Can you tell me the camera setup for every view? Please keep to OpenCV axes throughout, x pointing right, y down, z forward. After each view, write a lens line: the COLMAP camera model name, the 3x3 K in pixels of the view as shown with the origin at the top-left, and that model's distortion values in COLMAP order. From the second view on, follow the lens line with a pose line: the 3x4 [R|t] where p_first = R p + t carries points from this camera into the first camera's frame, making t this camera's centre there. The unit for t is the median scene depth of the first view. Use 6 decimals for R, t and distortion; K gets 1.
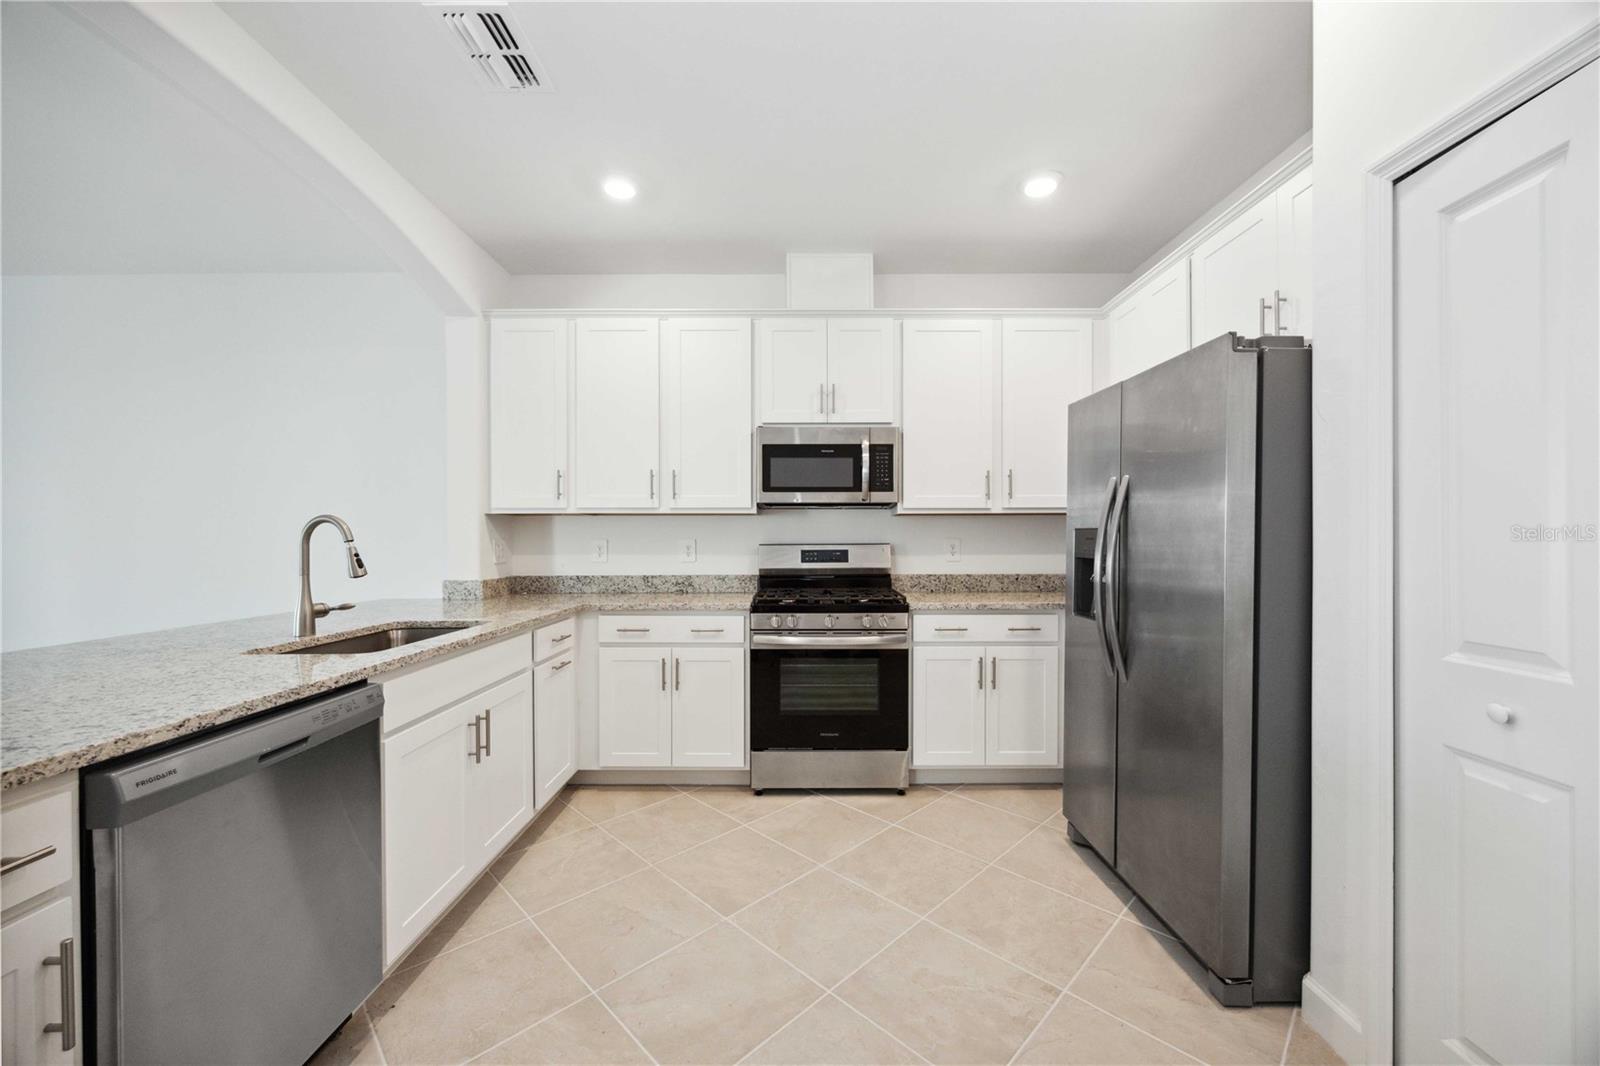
lens RADIAL K [[606.7, 0, 800.5], [0, 606.7, 544.5], [0, 0, 1]] dist [-0.000158, 0.000205]
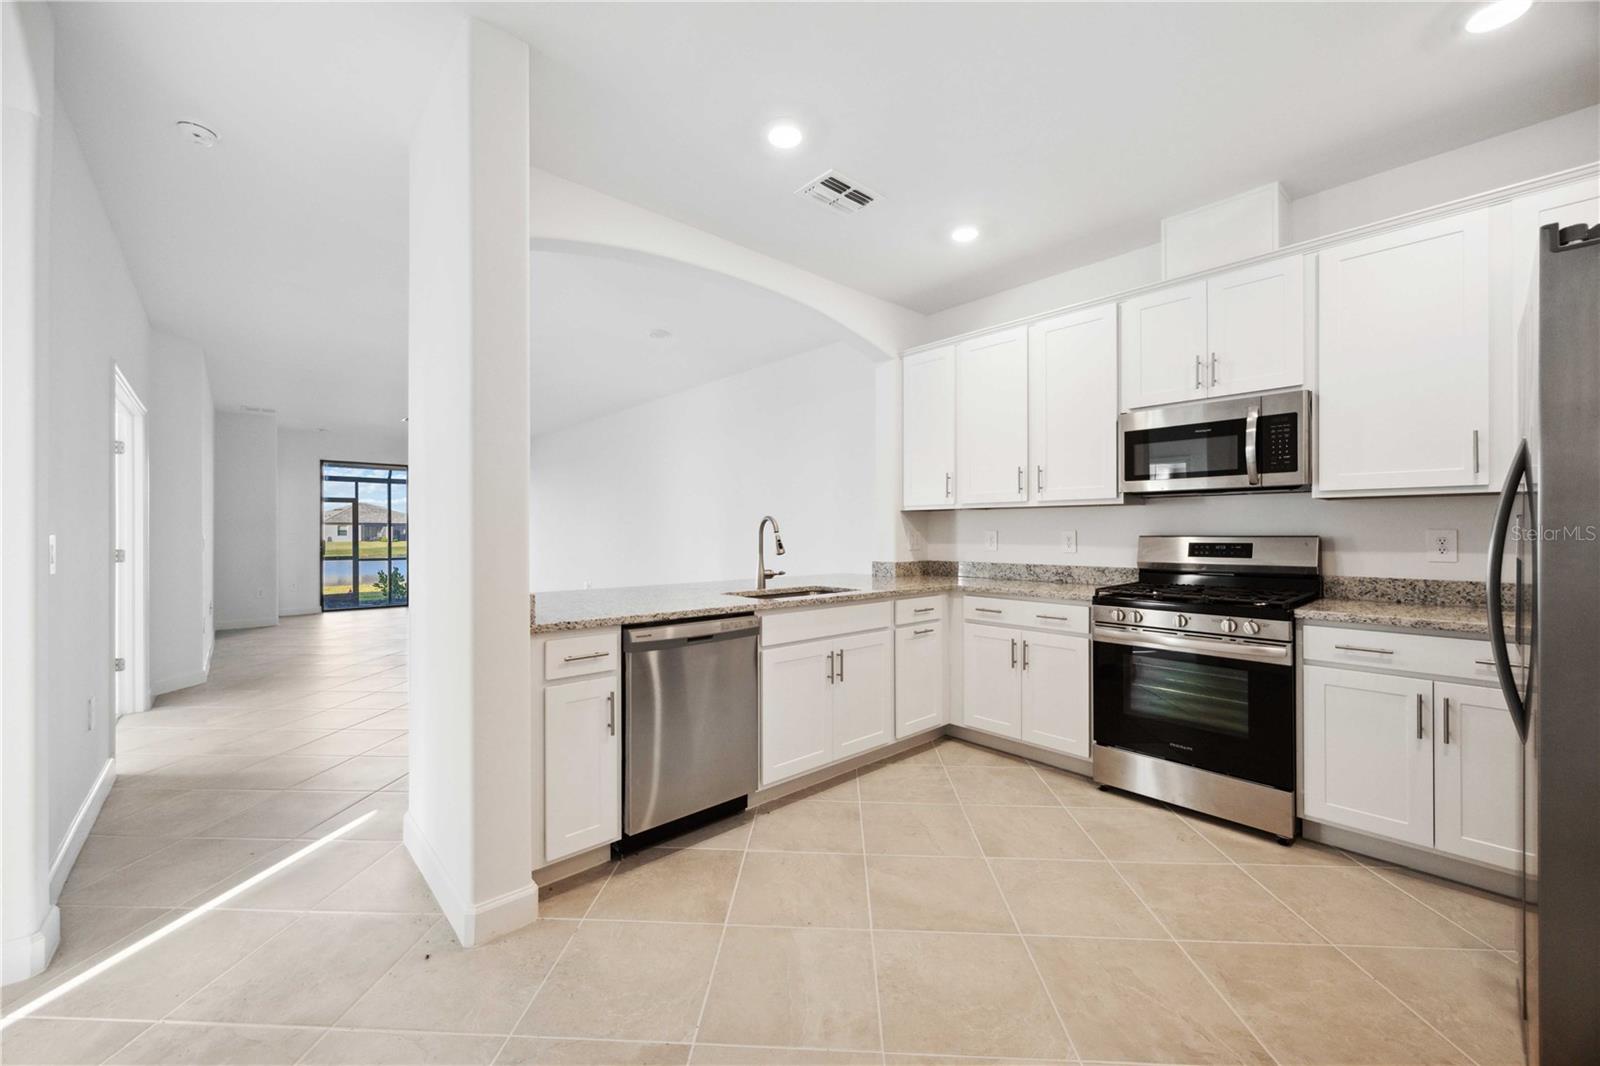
lens RADIAL K [[622.2, 0, 800.0], [0, 622.2, 533.0], [0, 0, 1]] dist [0.000611, 0.000195]
pose [[0.669625, 0.002950, -0.742693, 0.347587], [-0.005216, 0.999986, -0.000731, -0.001590], [0.742681, 0.004363, 0.669631, -0.043054]]
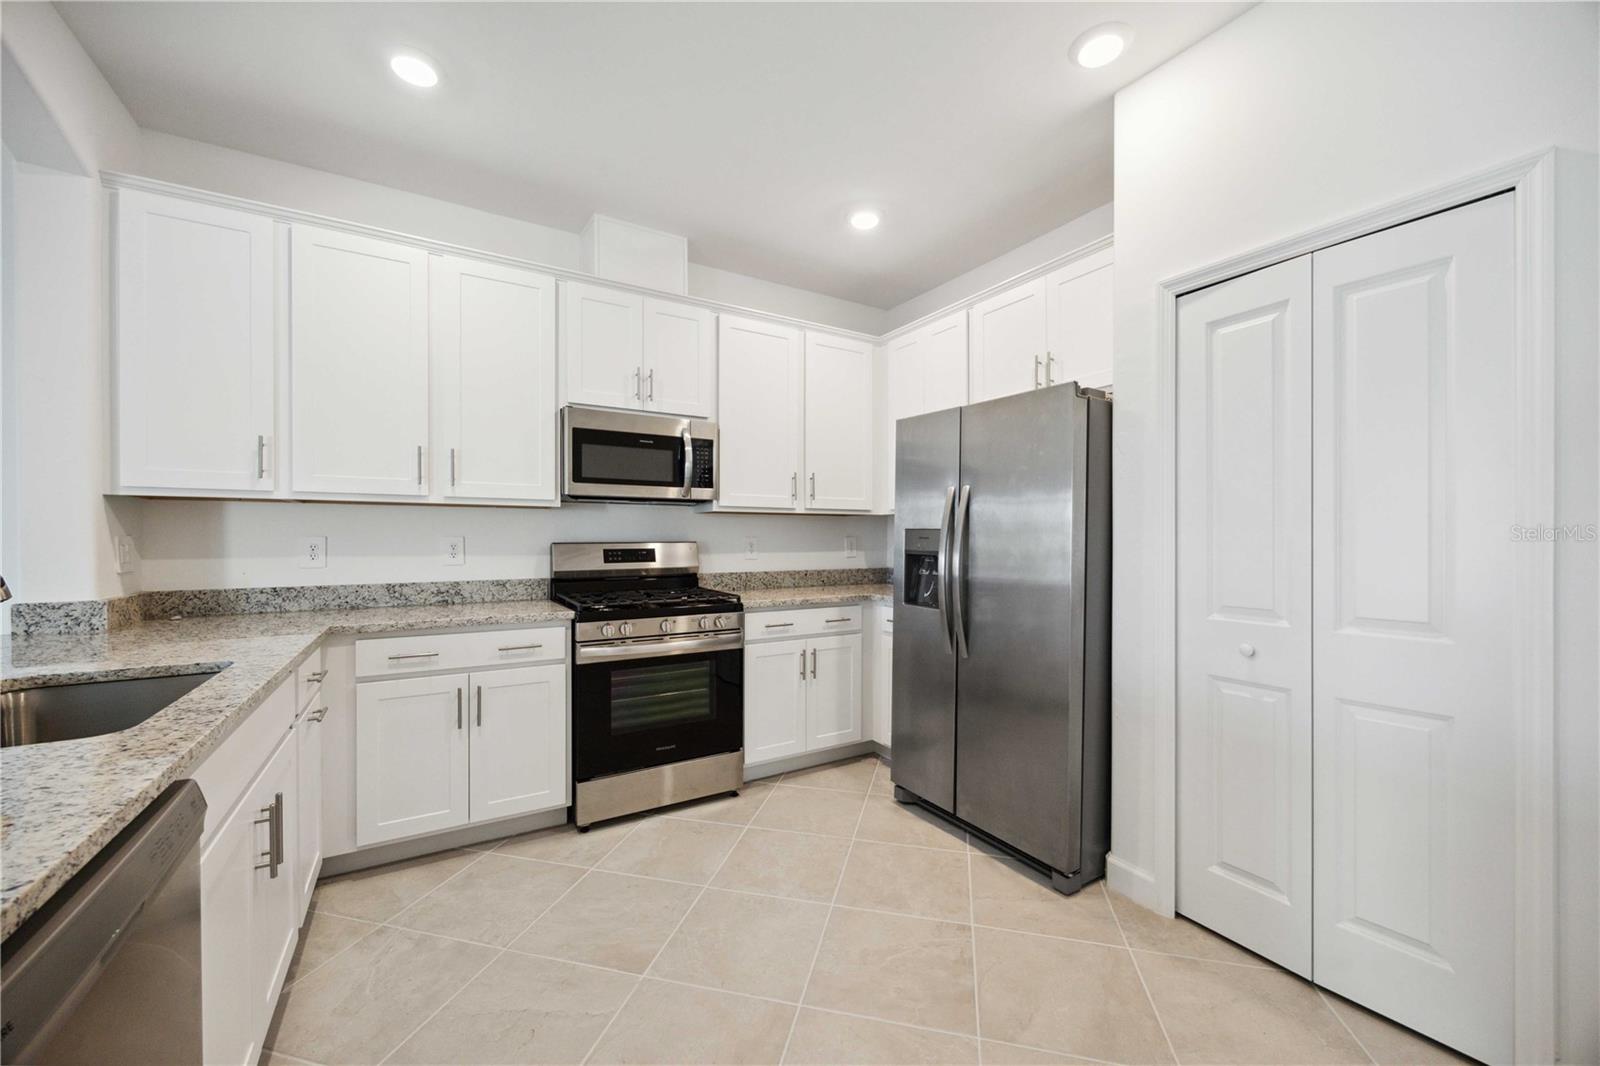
lens RADIAL K [[612.4, 0, 801.0], [0, 612.4, 542.9], [0, 0, 1]] dist [-0.001361, 0.000017]
pose [[0.854452, -0.001321, 0.519529, -0.255419], [0.000515, 0.999998, 0.001696, -0.001516], [-0.519530, -0.001182, 0.854451, 0.091834]]
